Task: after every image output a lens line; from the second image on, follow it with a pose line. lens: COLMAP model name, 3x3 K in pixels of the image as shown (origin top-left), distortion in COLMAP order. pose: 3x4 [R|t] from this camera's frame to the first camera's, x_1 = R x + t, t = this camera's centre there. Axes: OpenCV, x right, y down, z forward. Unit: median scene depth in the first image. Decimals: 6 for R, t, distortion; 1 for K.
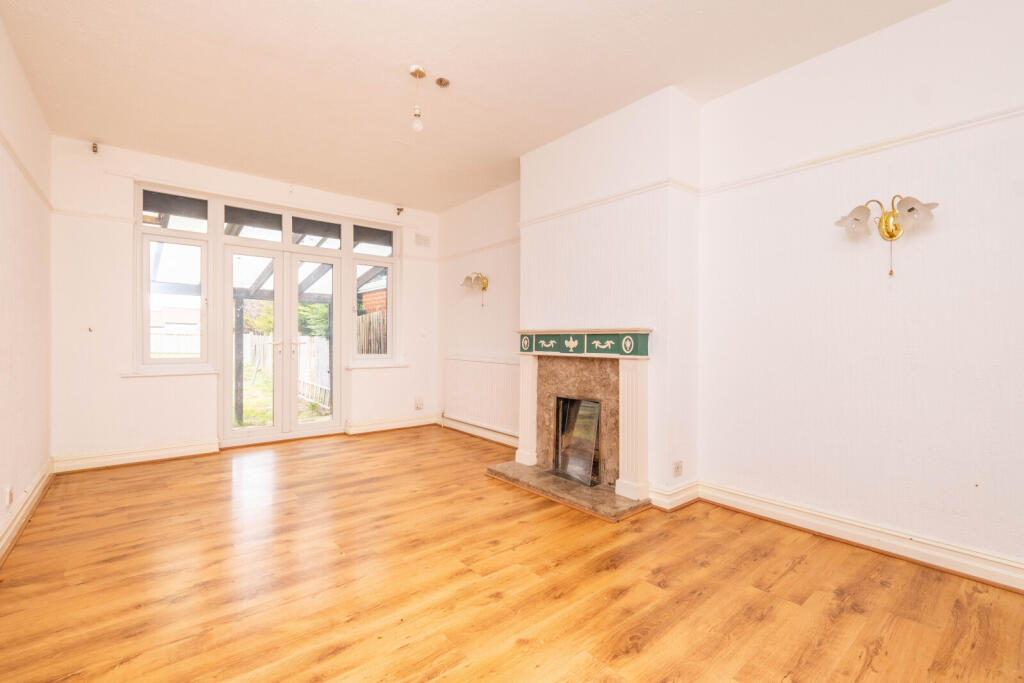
lens RADIAL K [[453.8, 0, 510.1], [0, 453.8, 338.6], [0, 0, 1]] dist [0.015372, 0.000100]
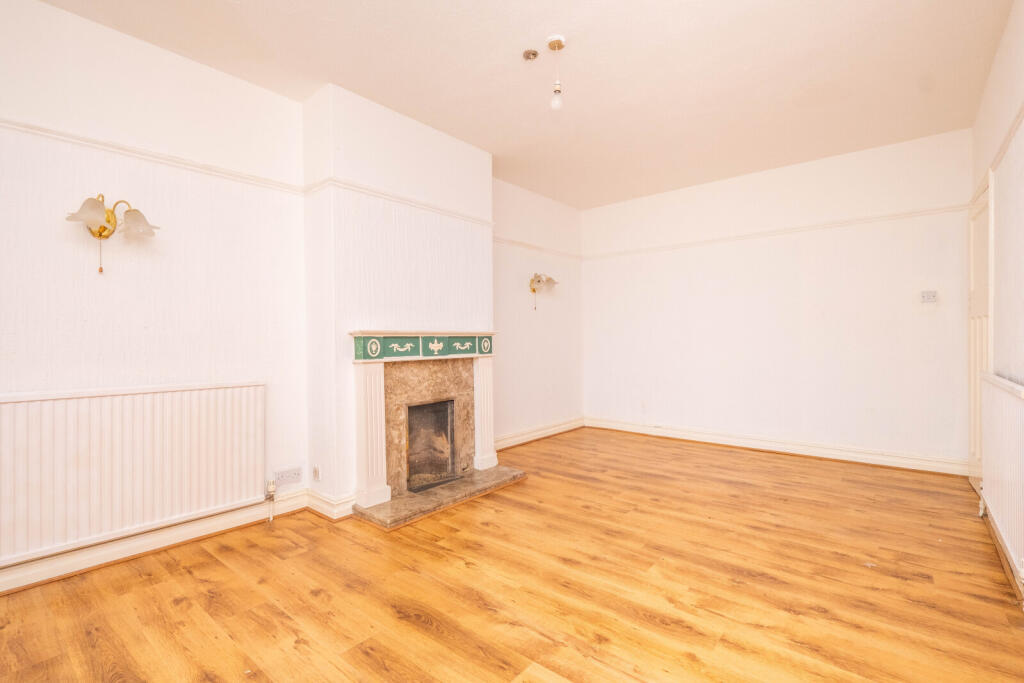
lens RADIAL K [[471.0, 0, 512.6], [0, 471.0, 335.2], [0, 0, 1]] dist [-0.000914, -0.000403]
pose [[-0.188006, 0.008369, 0.982132, -0.934342], [0.010640, 0.999922, -0.006484, -0.004252], [-0.982110, 0.009231, -0.188081, 1.076621]]
